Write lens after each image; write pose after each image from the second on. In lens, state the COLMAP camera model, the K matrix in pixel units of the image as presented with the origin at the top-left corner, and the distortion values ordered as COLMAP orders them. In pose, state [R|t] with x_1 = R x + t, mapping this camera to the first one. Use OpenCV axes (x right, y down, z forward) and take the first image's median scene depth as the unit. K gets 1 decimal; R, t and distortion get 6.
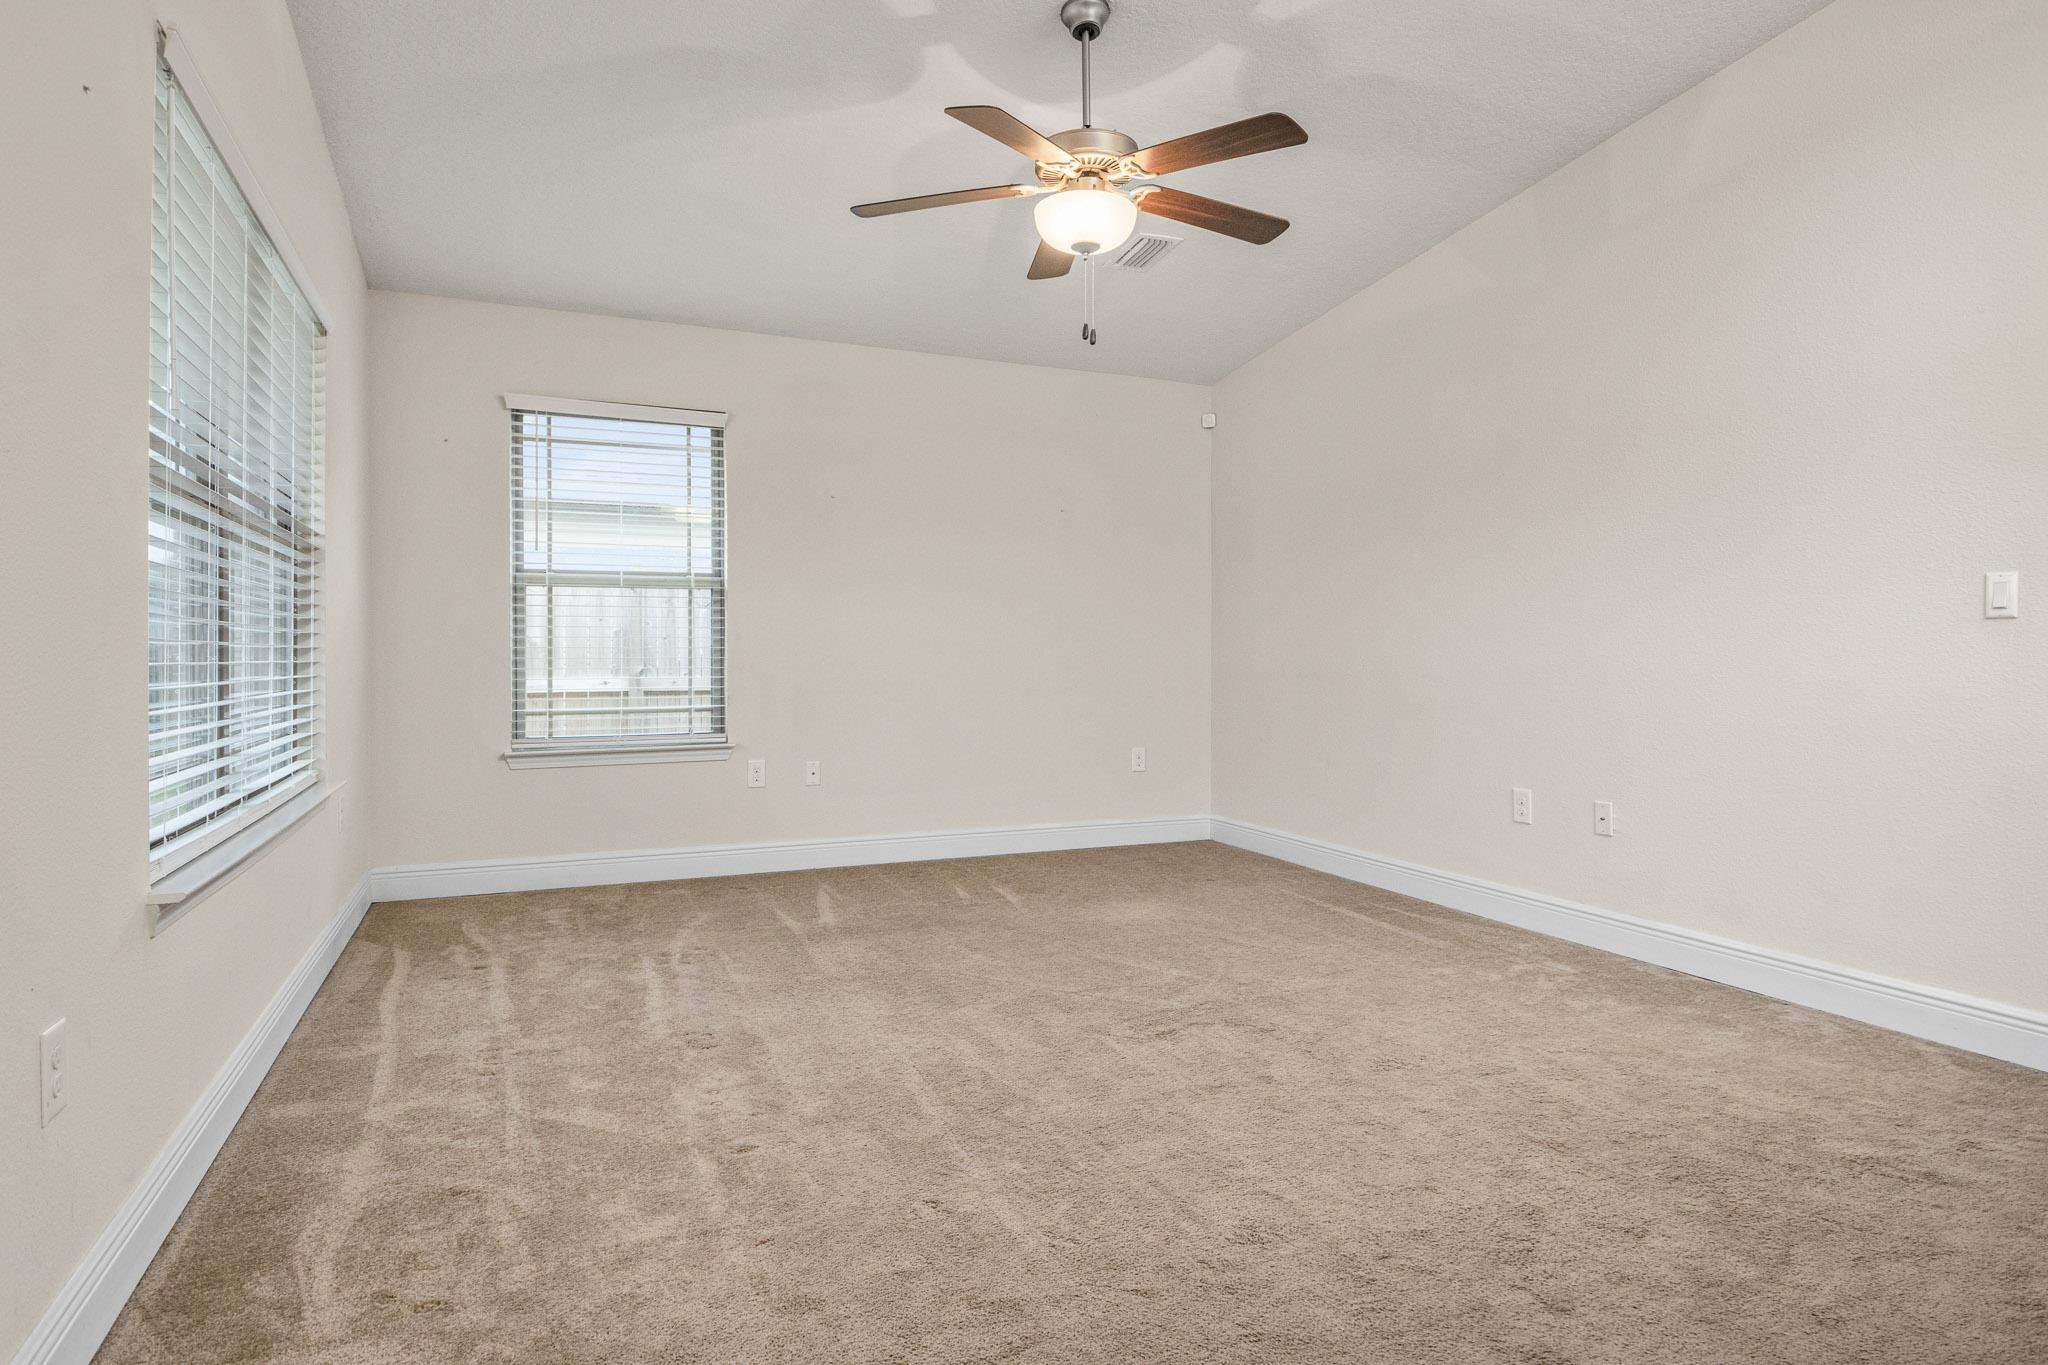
lens RADIAL K [[1136.6, 0, 1007.7], [0, 1136.6, 678.8], [0, 0, 1]] dist [-0.000369, -0.003041]
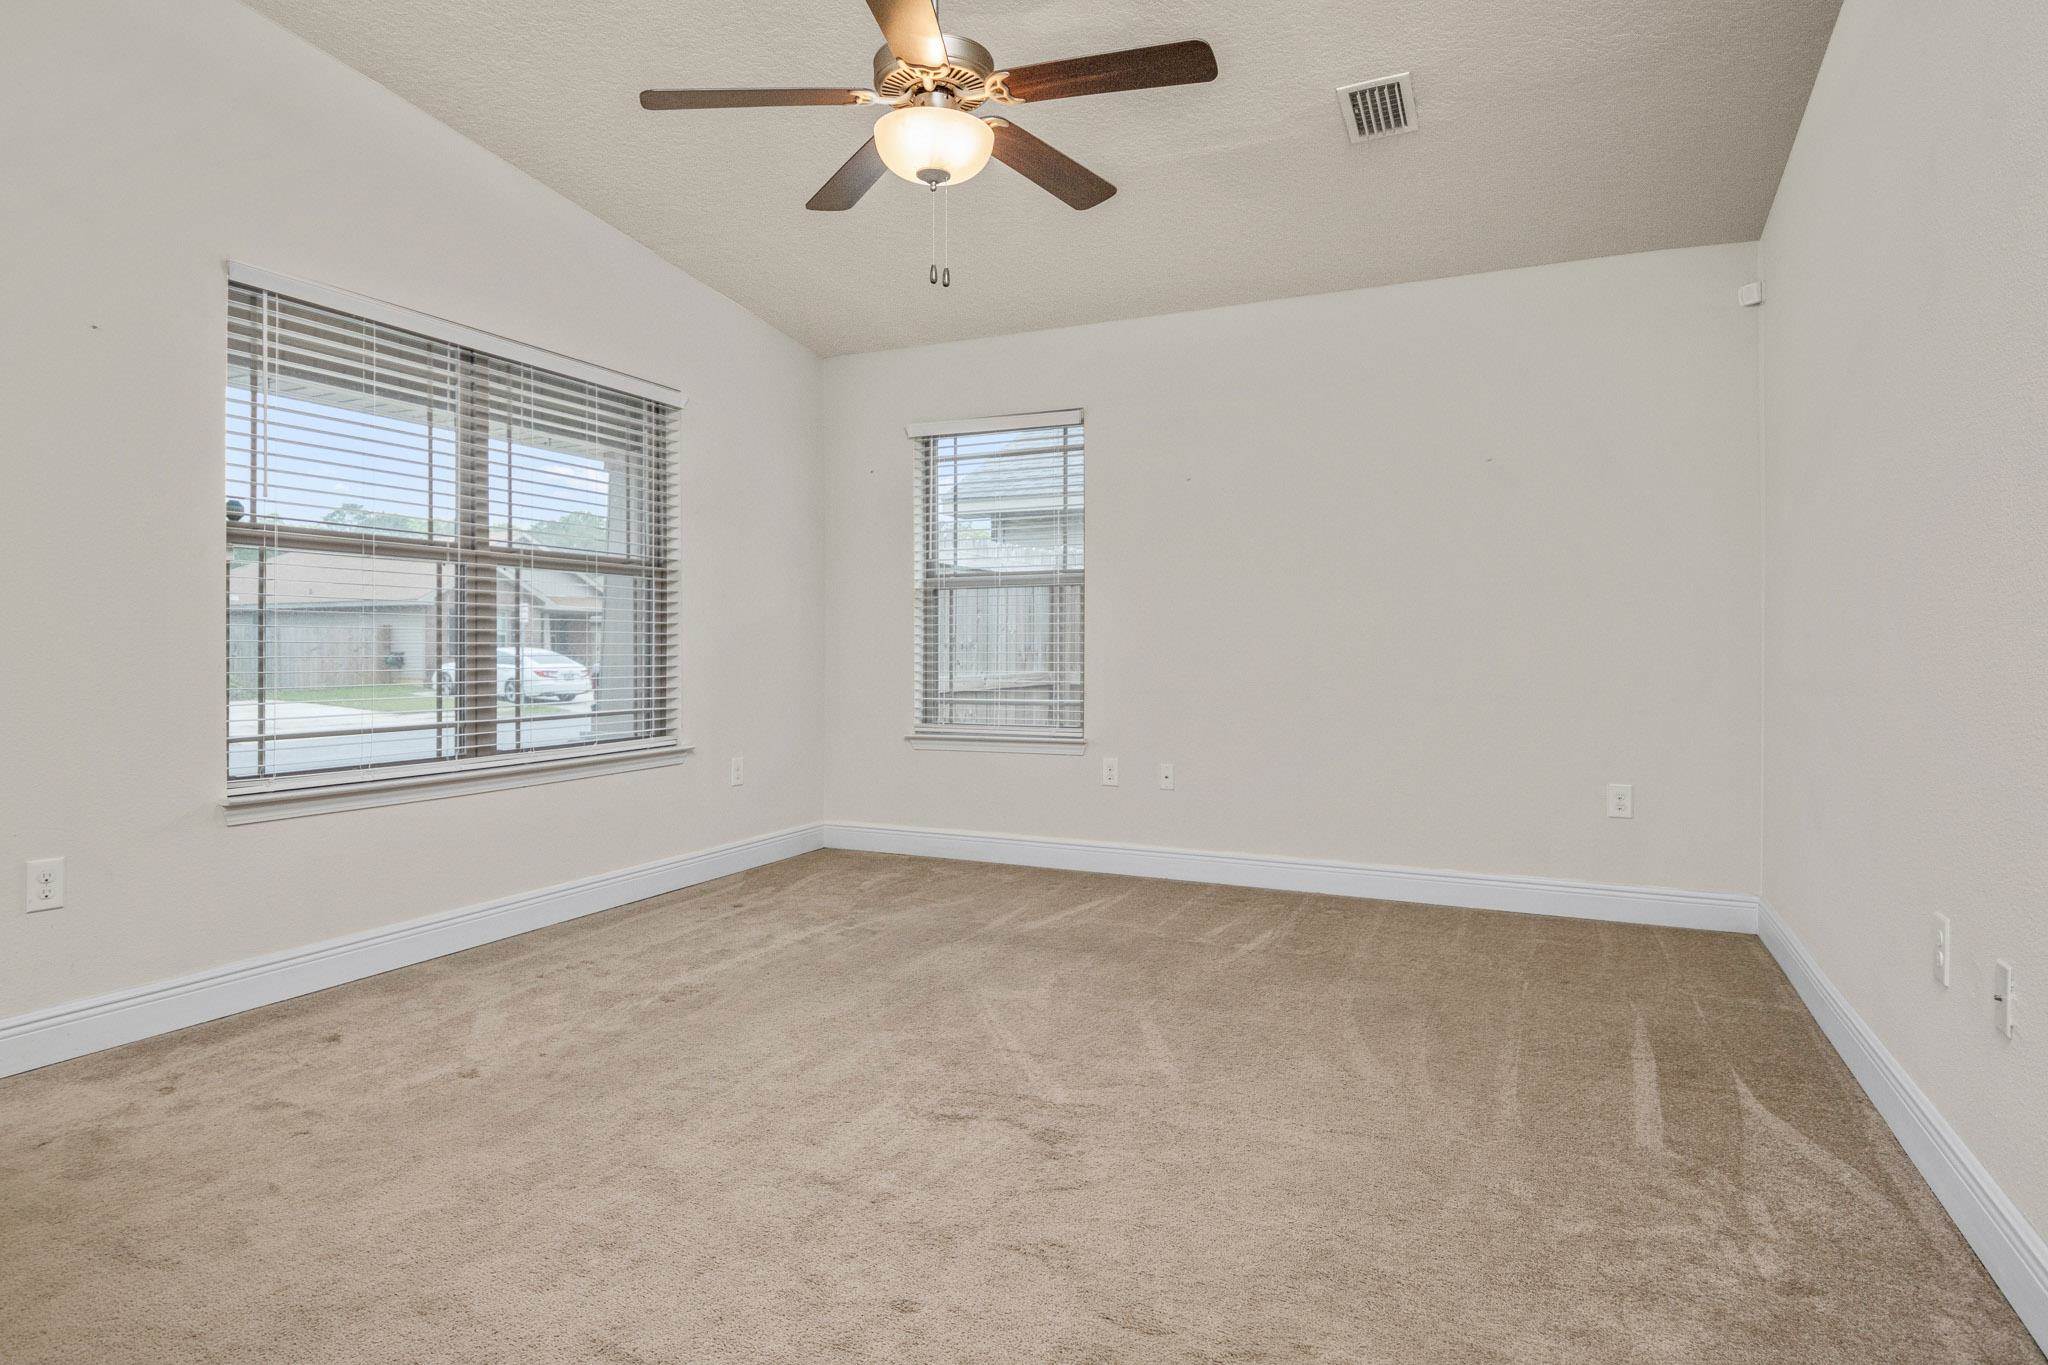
lens RADIAL K [[1136.6, 0, 1010.7], [0, 1136.6, 686.5], [0, 0, 1]] dist [-0.000369, -0.003041]
pose [[0.658459, 0.024307, -0.752224, 0.479464], [-0.014532, 0.999703, 0.019583, -0.008959], [0.752476, -0.001964, 0.658617, 0.305280]]
